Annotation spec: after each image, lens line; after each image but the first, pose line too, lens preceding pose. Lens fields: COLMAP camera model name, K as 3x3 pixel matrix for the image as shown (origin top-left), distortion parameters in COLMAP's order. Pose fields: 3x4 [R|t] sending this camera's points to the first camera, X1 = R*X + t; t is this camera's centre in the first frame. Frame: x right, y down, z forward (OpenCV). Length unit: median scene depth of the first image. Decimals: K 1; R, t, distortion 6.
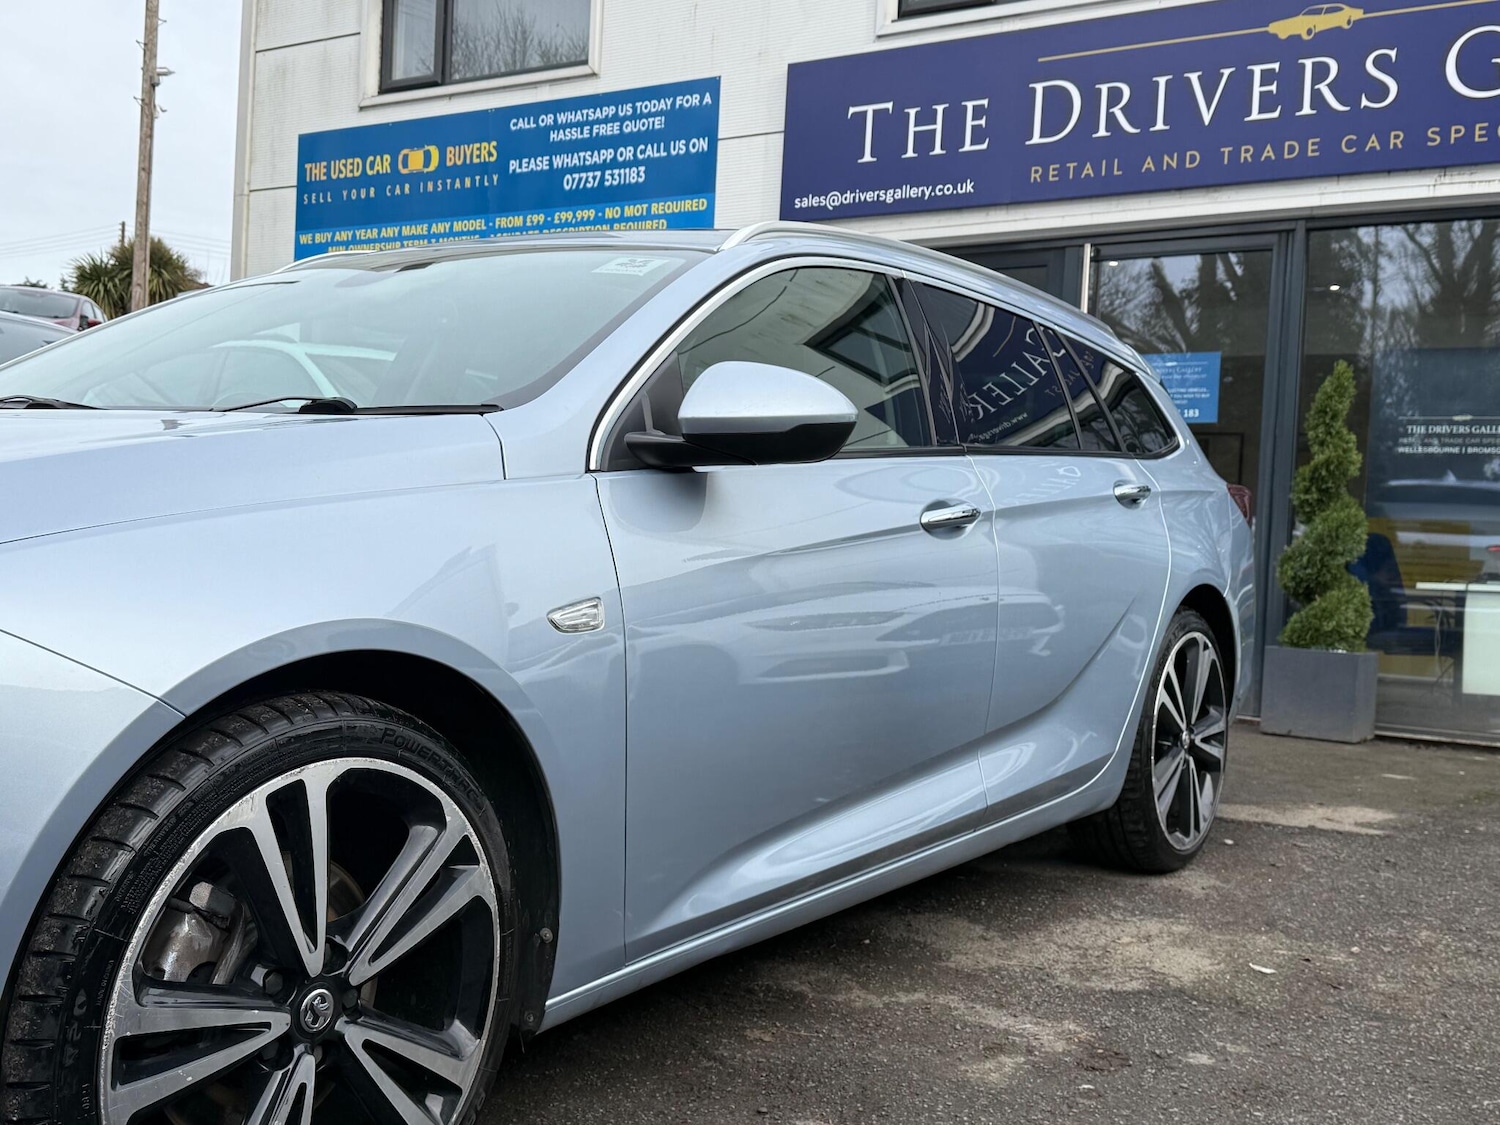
lens RADIAL K [[1610.9, 0, 752.3], [0, 1610.9, 559.3], [0, 0, 1]] dist [0.207711, -0.481083]
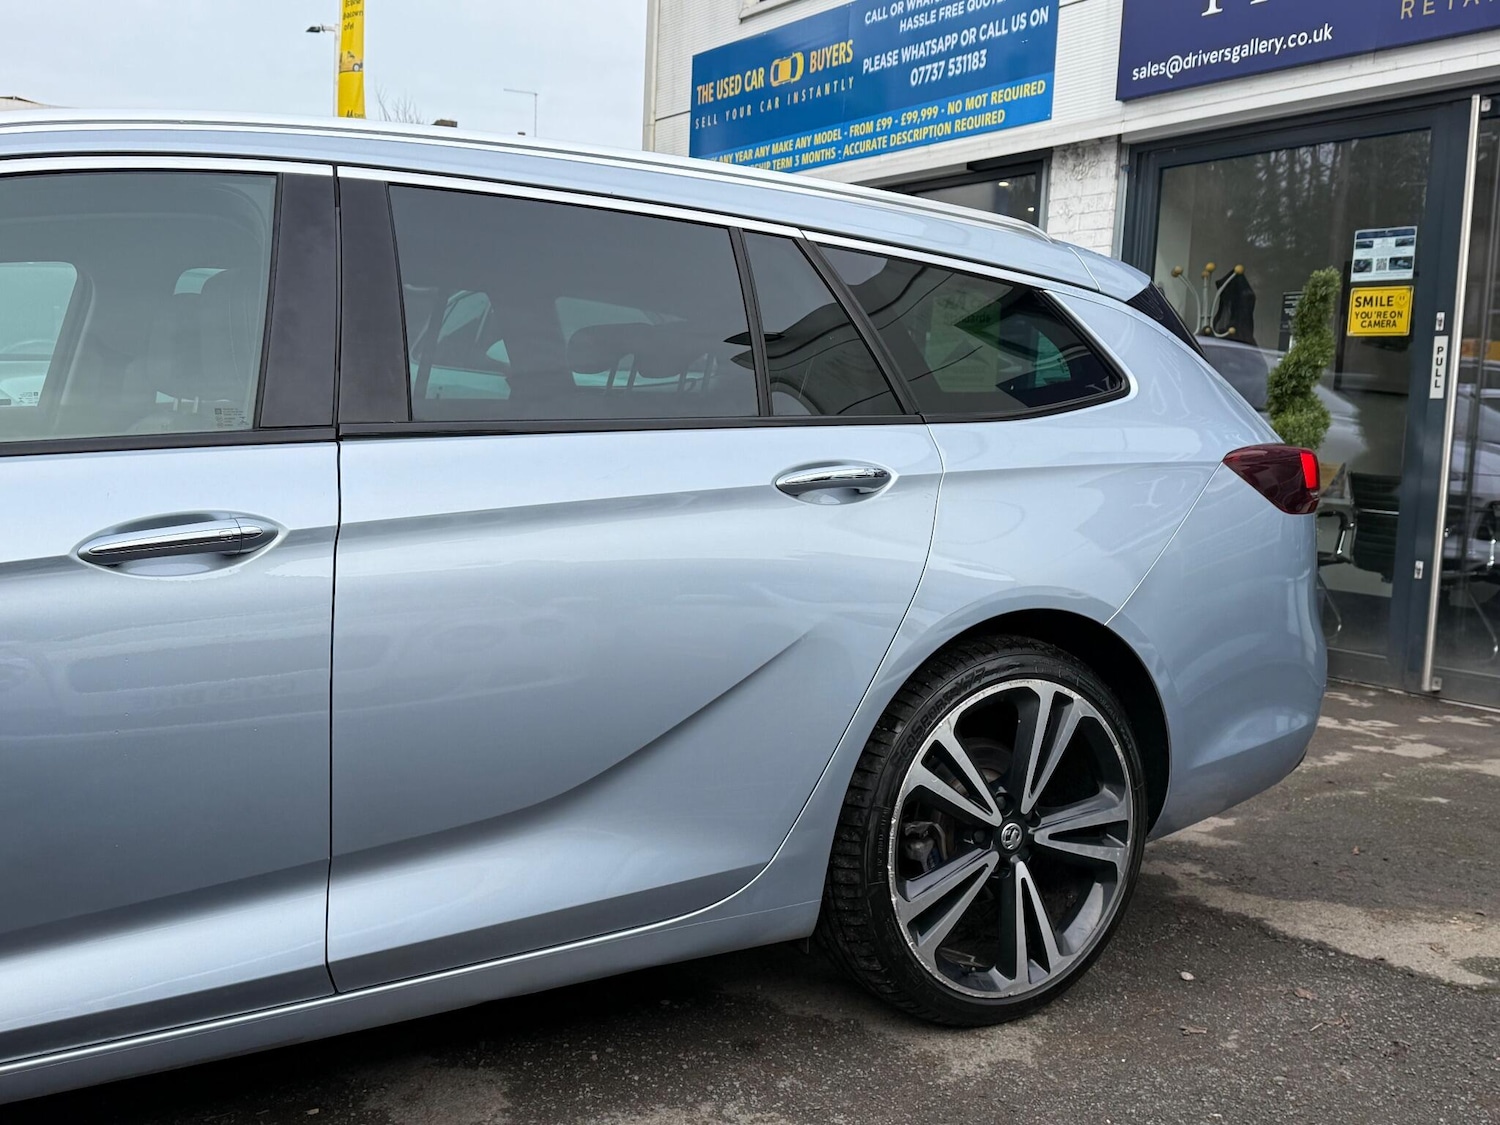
lens RADIAL K [[1612.7, 0, 753.3], [0, 1612.7, 566.8], [0, 0, 1]] dist [0.207829, -0.490547]
pose [[0.913214, 0.028074, -0.406512, 0.229152], [-0.005177, 0.998343, 0.057314, -0.020822], [0.407448, -0.050236, 0.911846, 0.179108]]
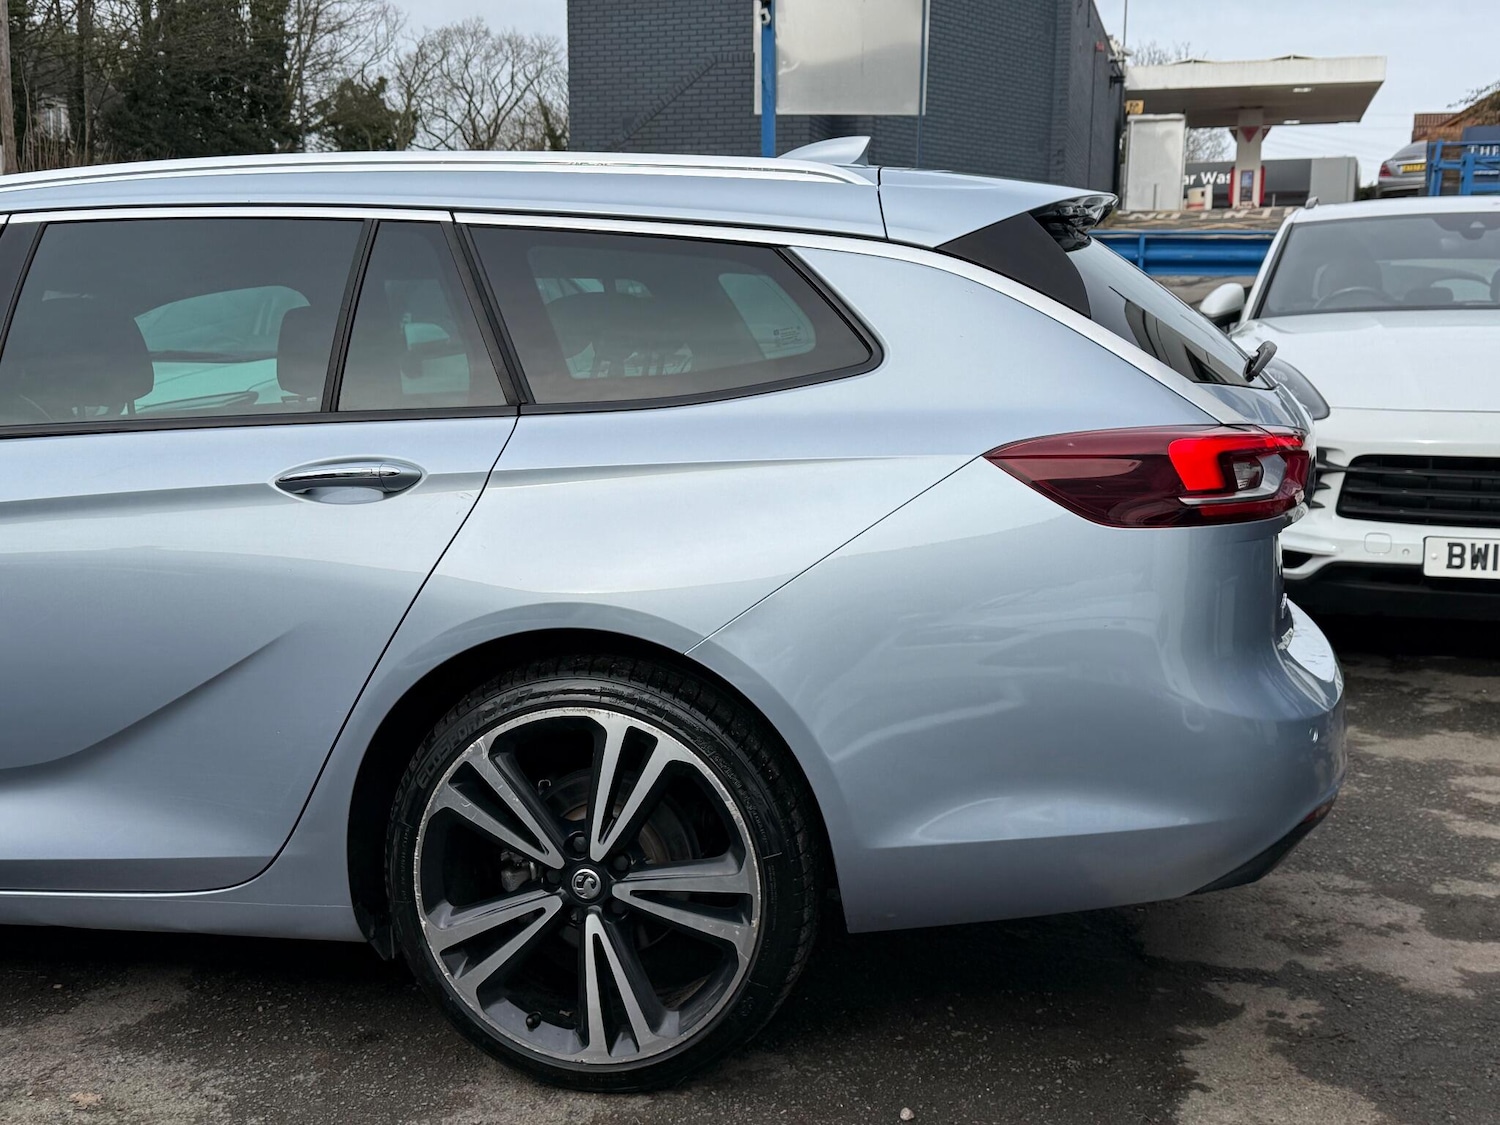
lens RADIAL K [[1612.7, 0, 753.3], [0, 1612.7, 566.8], [0, 0, 1]] dist [0.207829, -0.490547]
pose [[0.346513, 0.082009, -0.934453, 0.440235], [0.003016, 0.996069, 0.088535, -0.030543], [0.938040, -0.033497, 0.344904, 0.452111]]
